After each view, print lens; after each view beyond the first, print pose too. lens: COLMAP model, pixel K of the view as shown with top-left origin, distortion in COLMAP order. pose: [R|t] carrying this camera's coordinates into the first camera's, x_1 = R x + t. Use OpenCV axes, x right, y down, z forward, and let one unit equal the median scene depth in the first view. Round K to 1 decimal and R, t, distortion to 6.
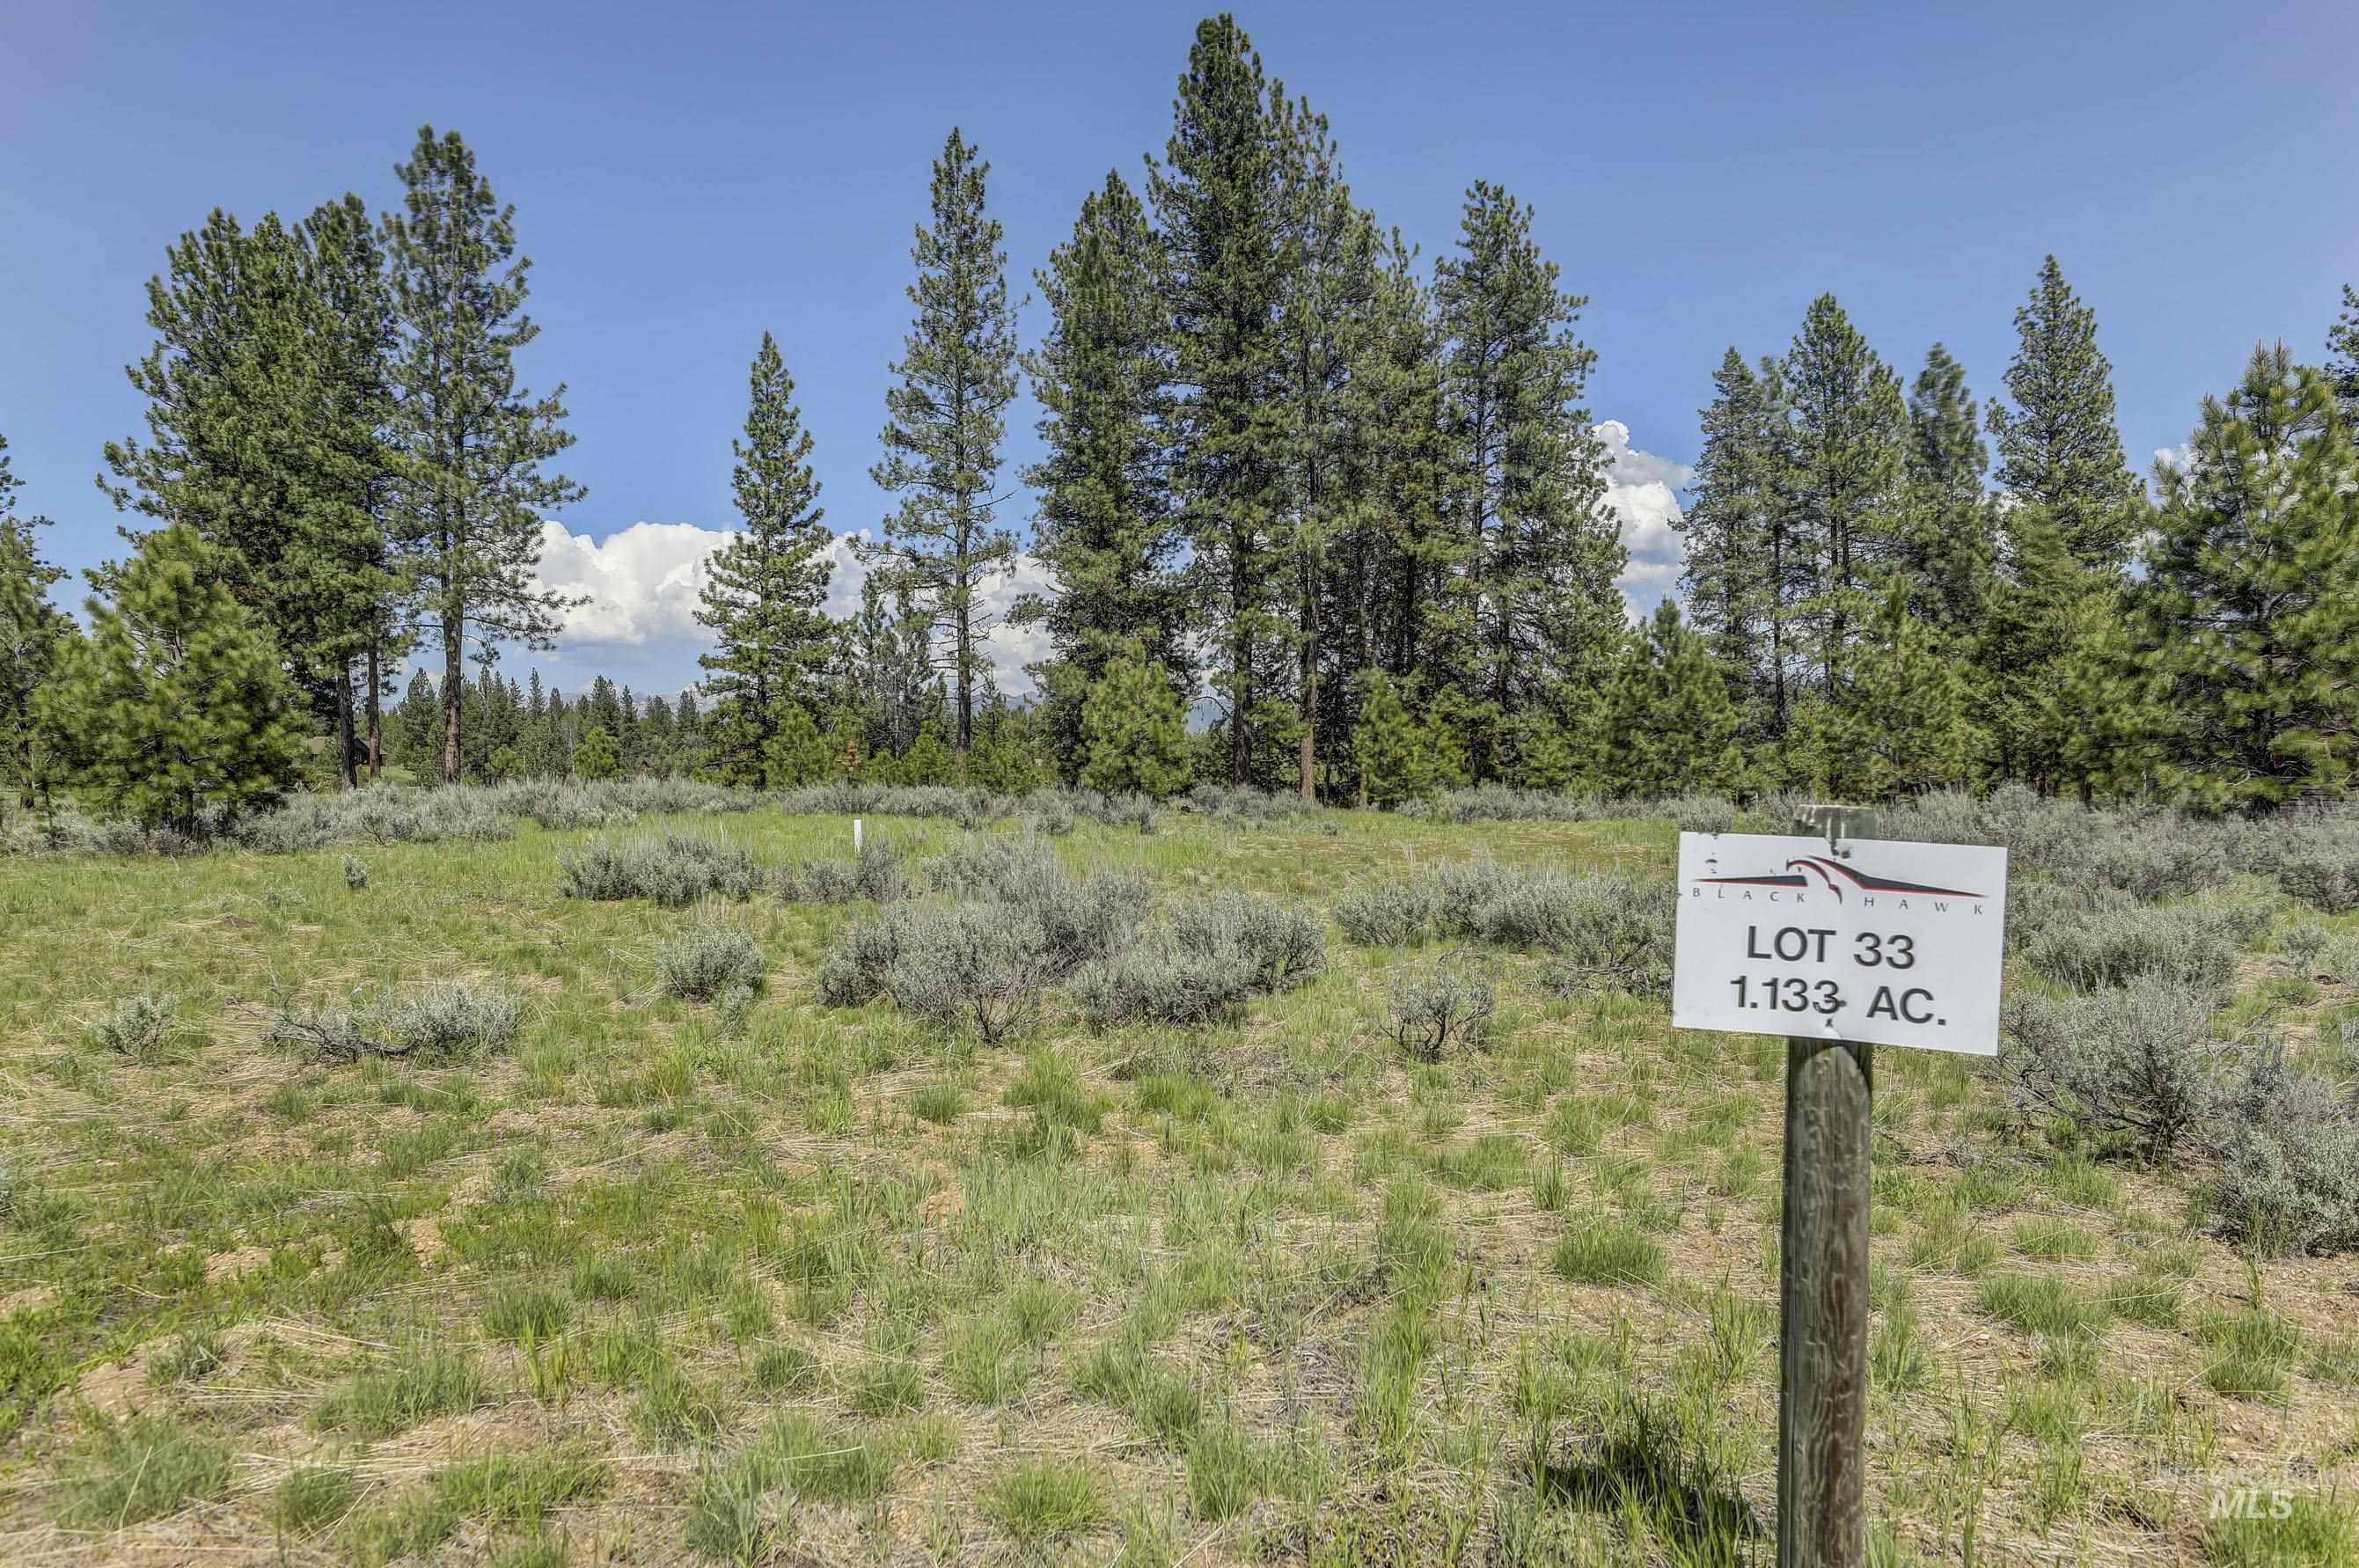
lens RADIAL K [[1486.7, 0, 1185.1], [0, 1486.7, 795.9], [0, 0, 1]] dist [0.003831, 0.009142]
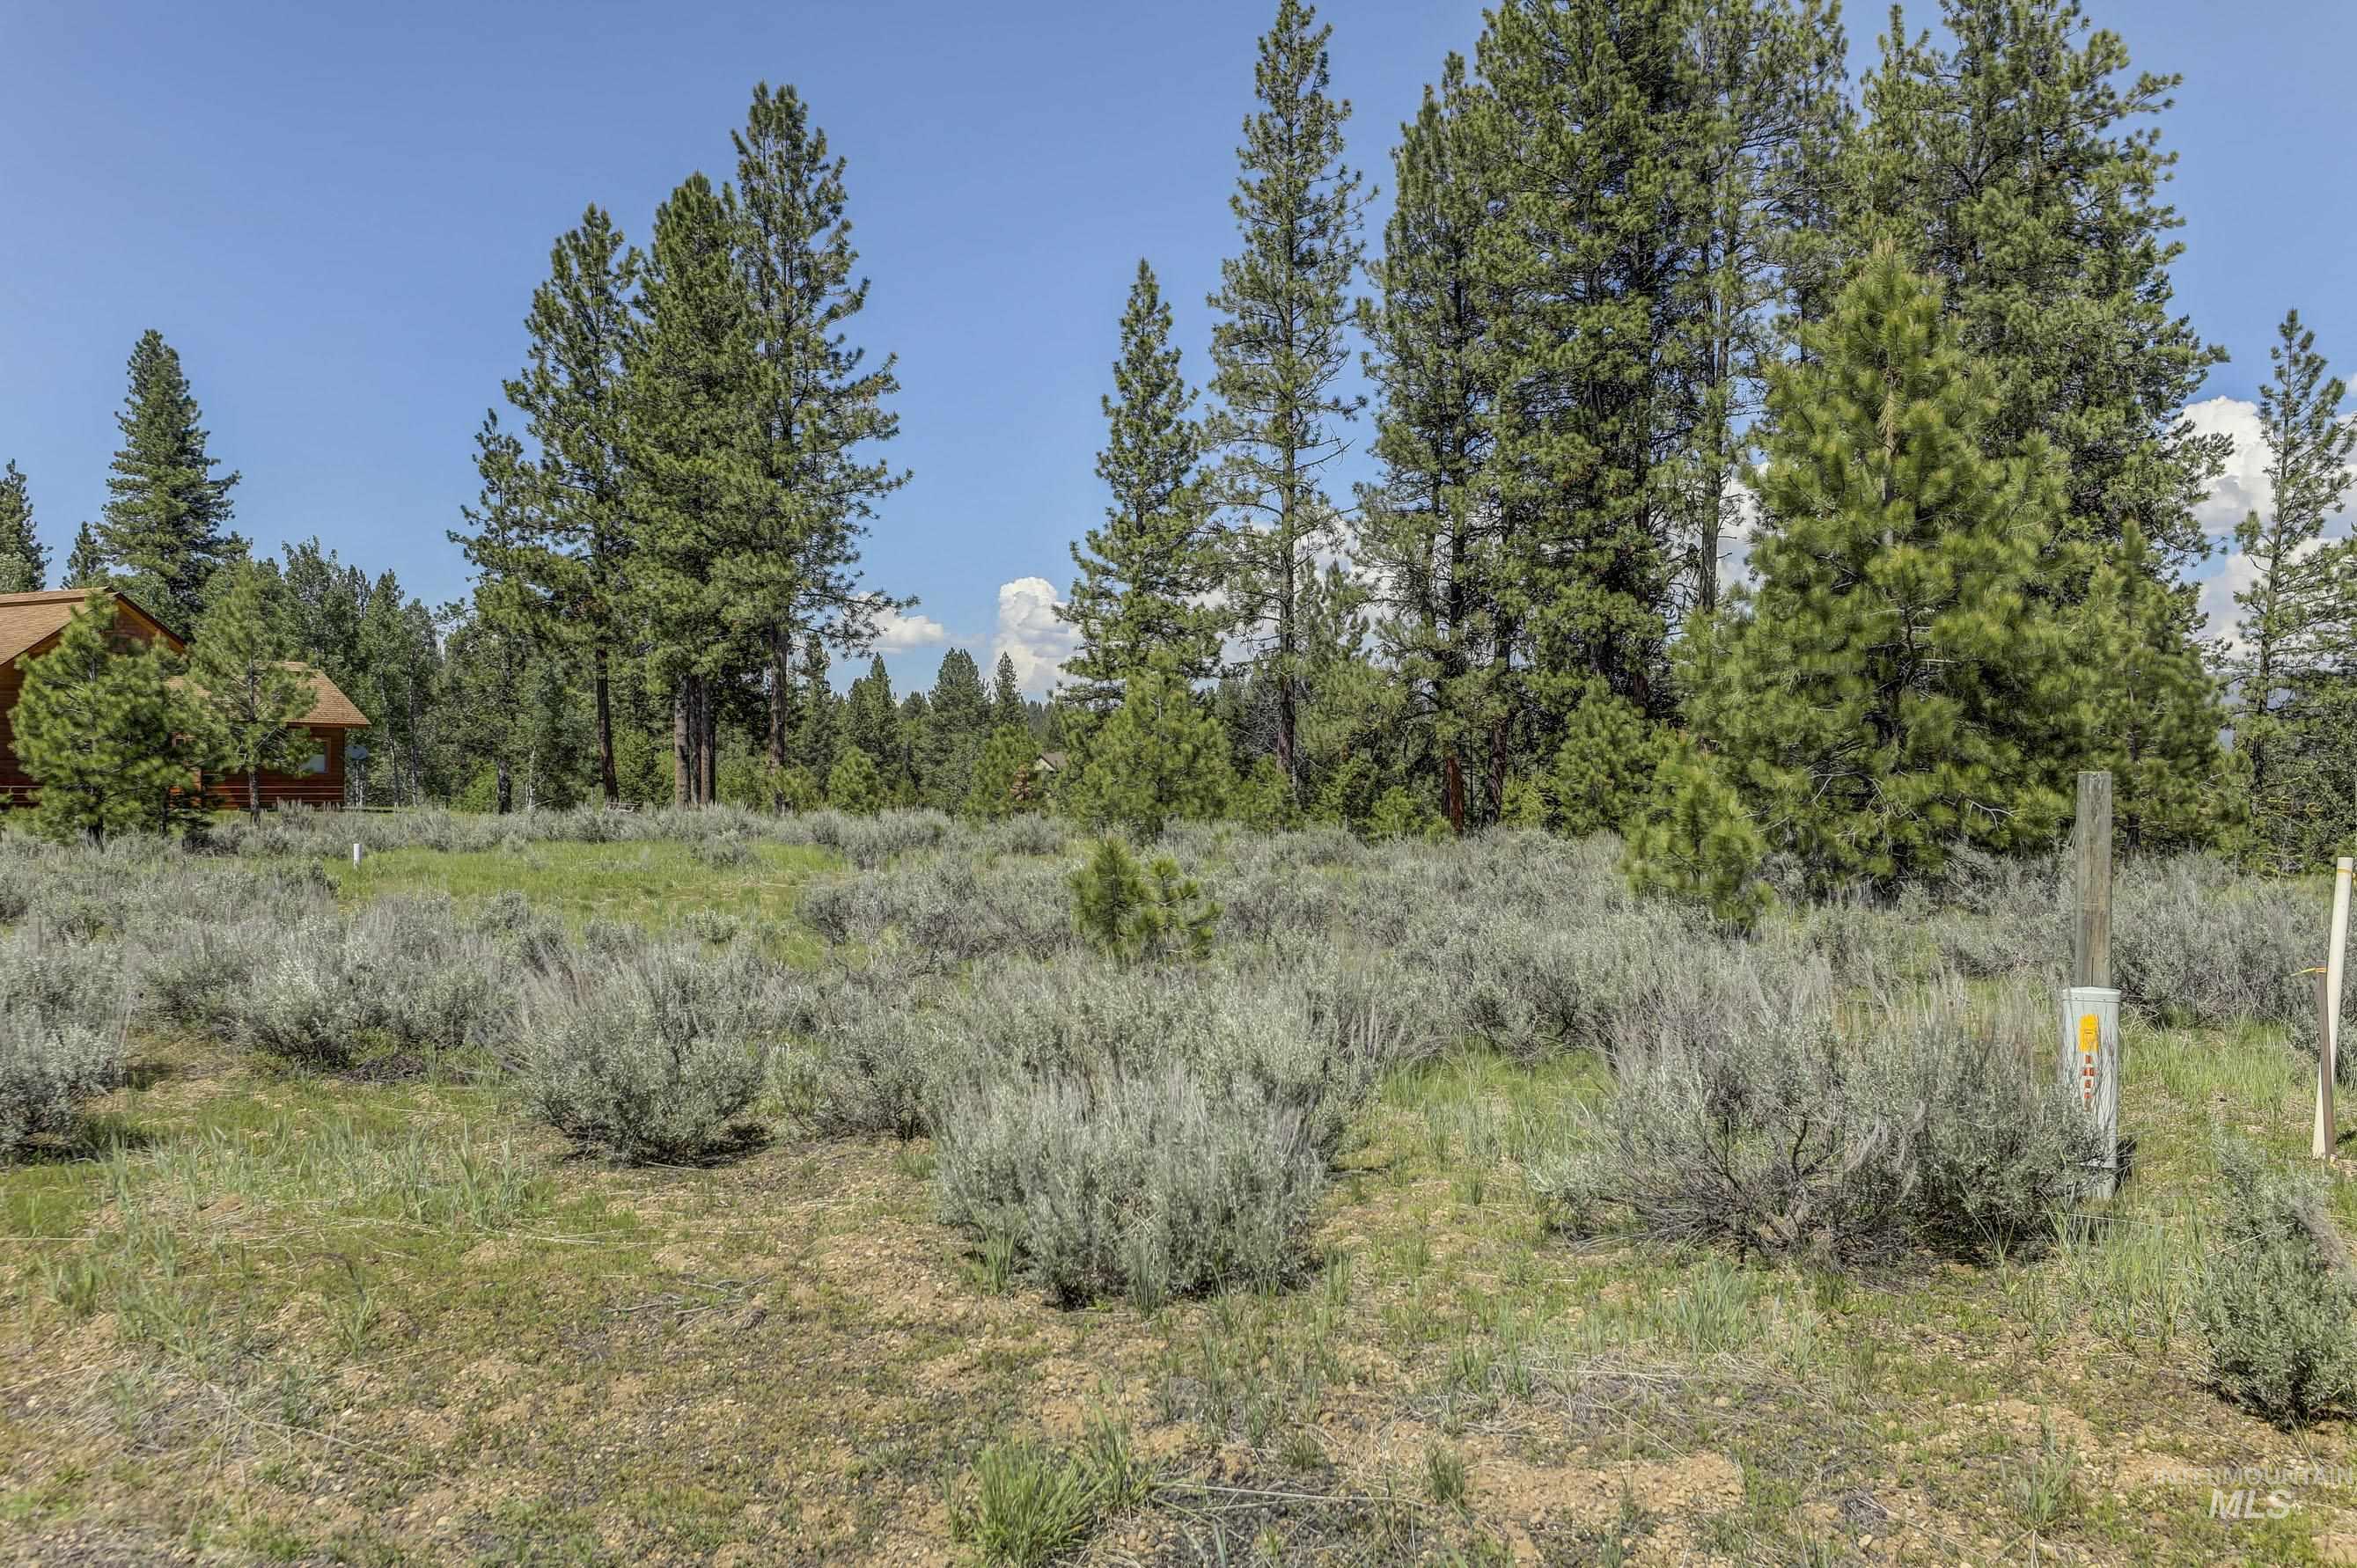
lens RADIAL K [[2268.2, 0, 1211.0], [0, 2268.2, 806.5], [0, 0, 1]] dist [0.044900, 0.000000]
pose [[0.875065, 0.008225, -0.483935, 0.395171], [-0.014150, 0.999863, -0.008592, -0.003096], [0.483798, 0.014367, 0.875062, -0.069965]]
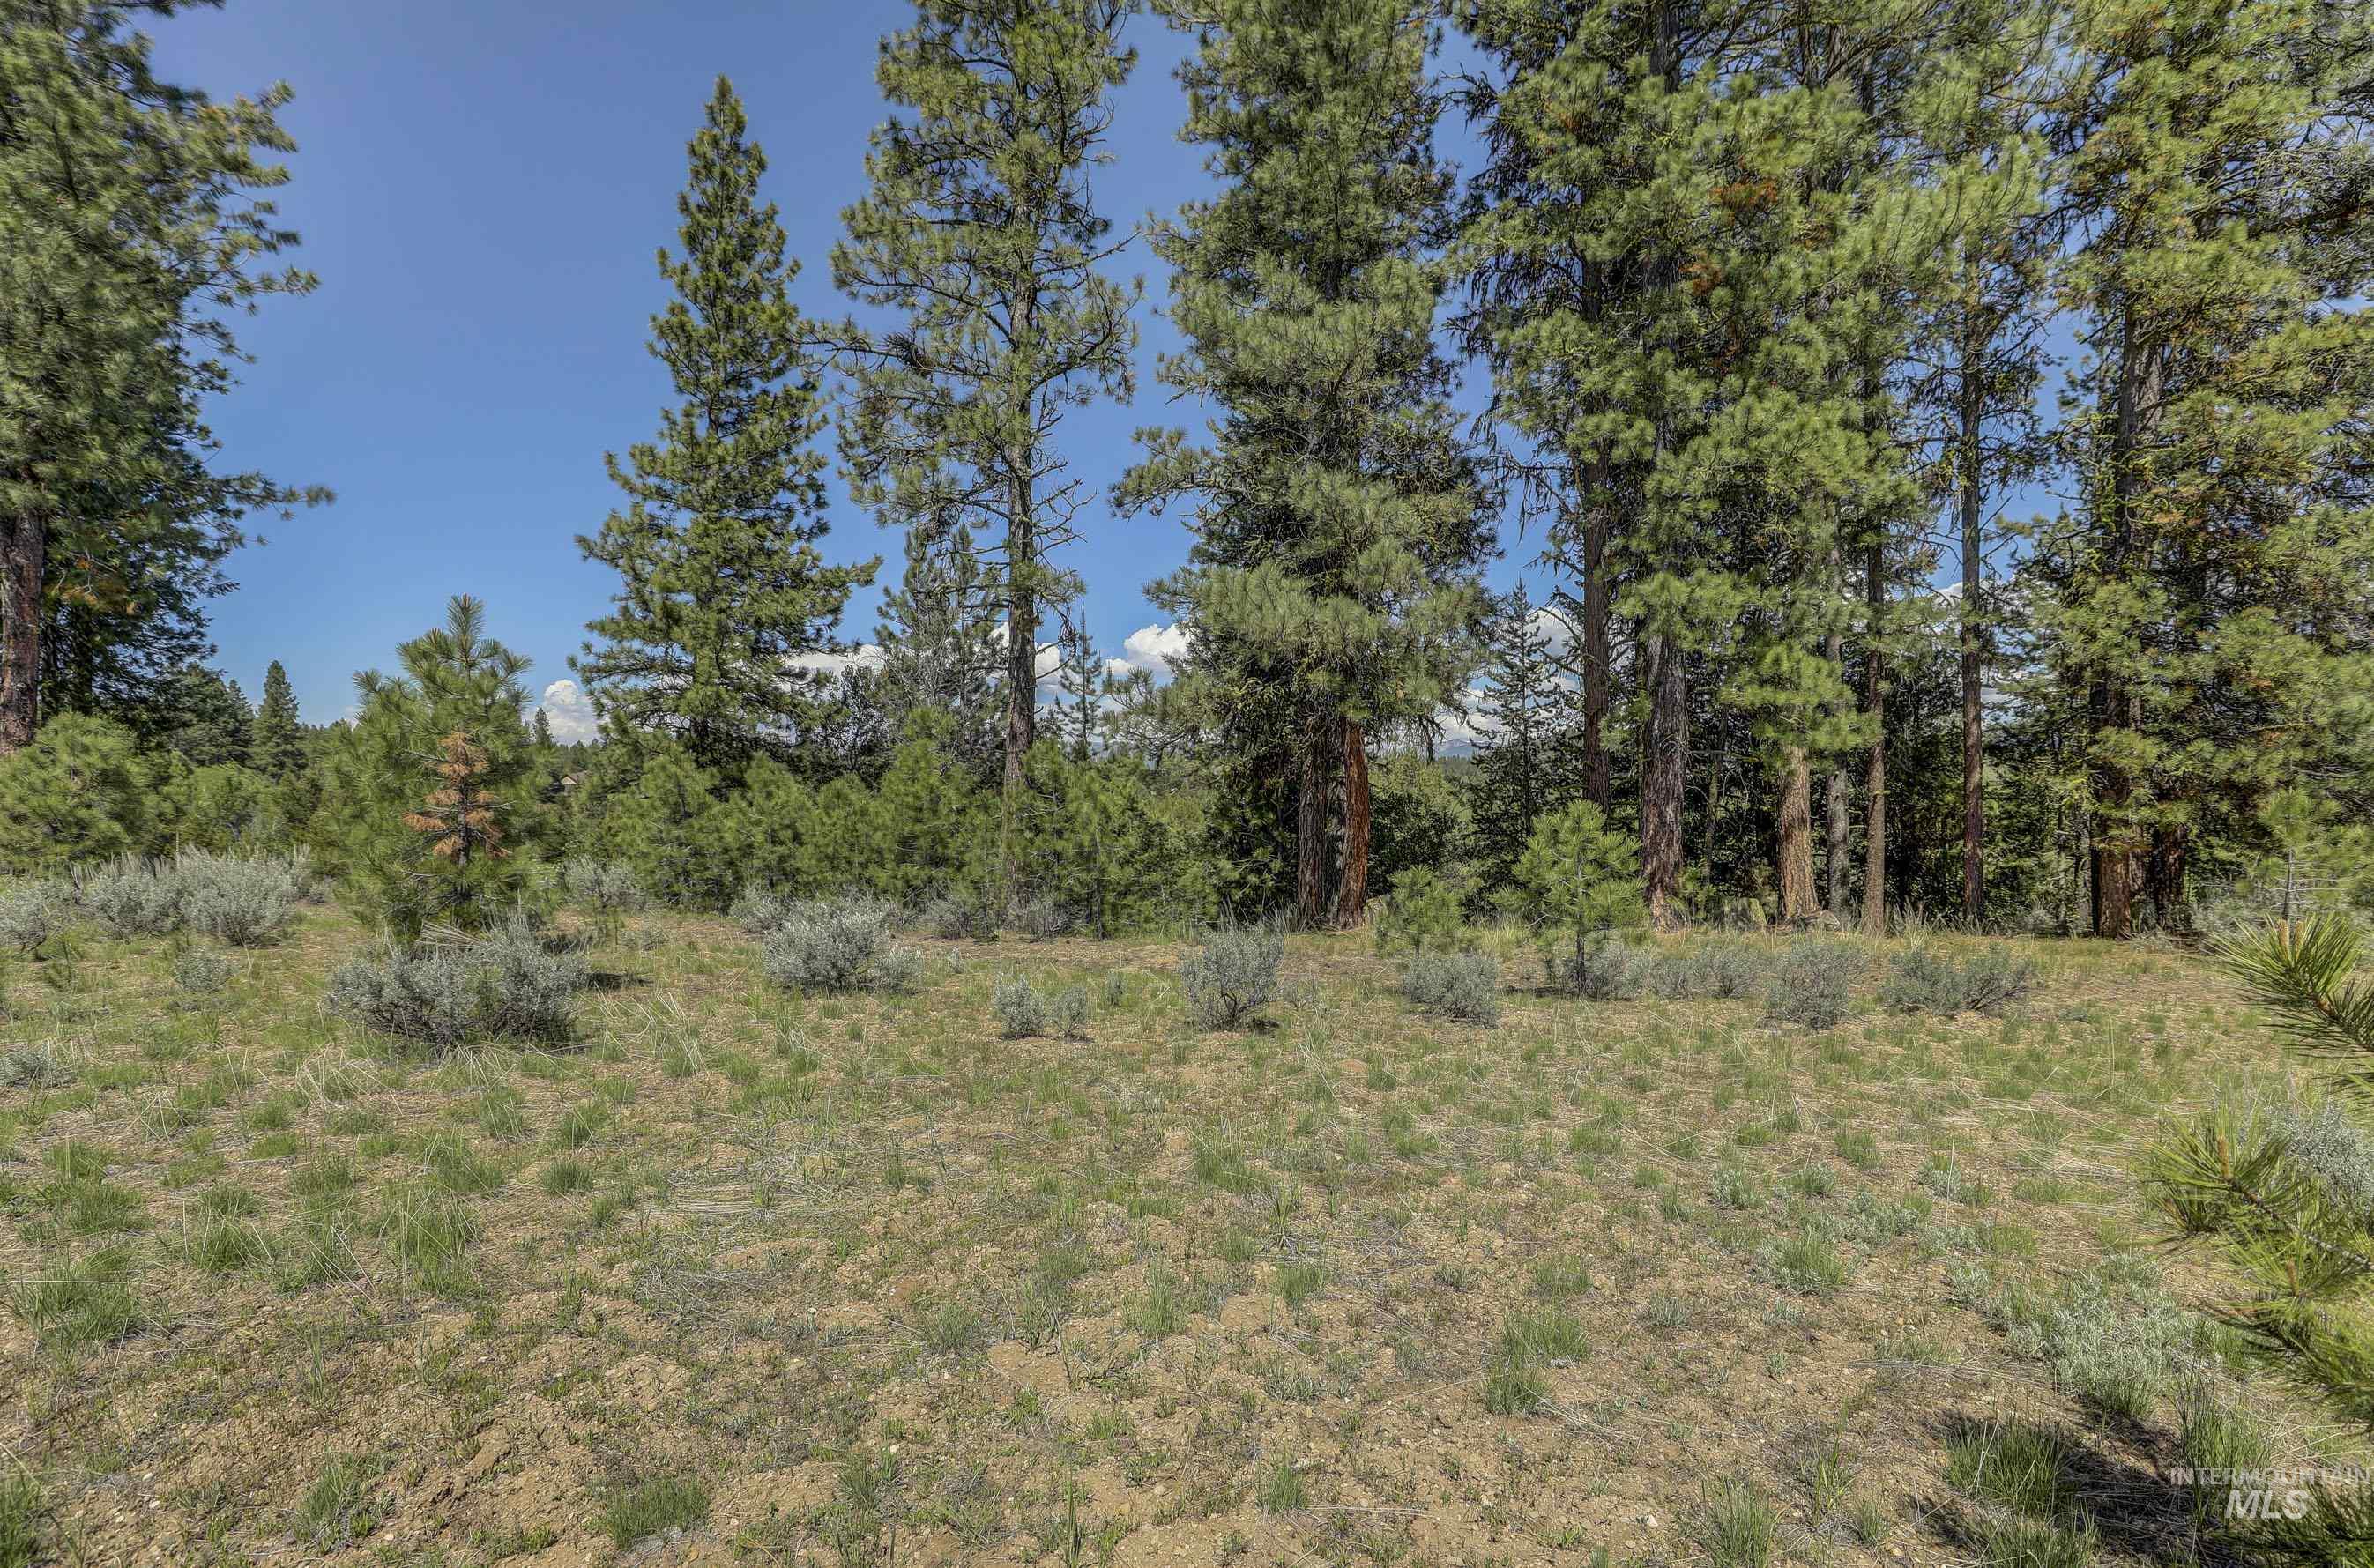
lens RADIAL K [[1098.9, 0, 1203.7], [0, 1098.9, 803.9], [0, 0, 1]] dist [-0.027642, 0.006326]
pose [[0.998578, 0.007115, -0.052827, -0.072118], [-0.007976, 0.999838, -0.016110, -0.017538], [0.052704, 0.016508, 0.998474, 0.651875]]
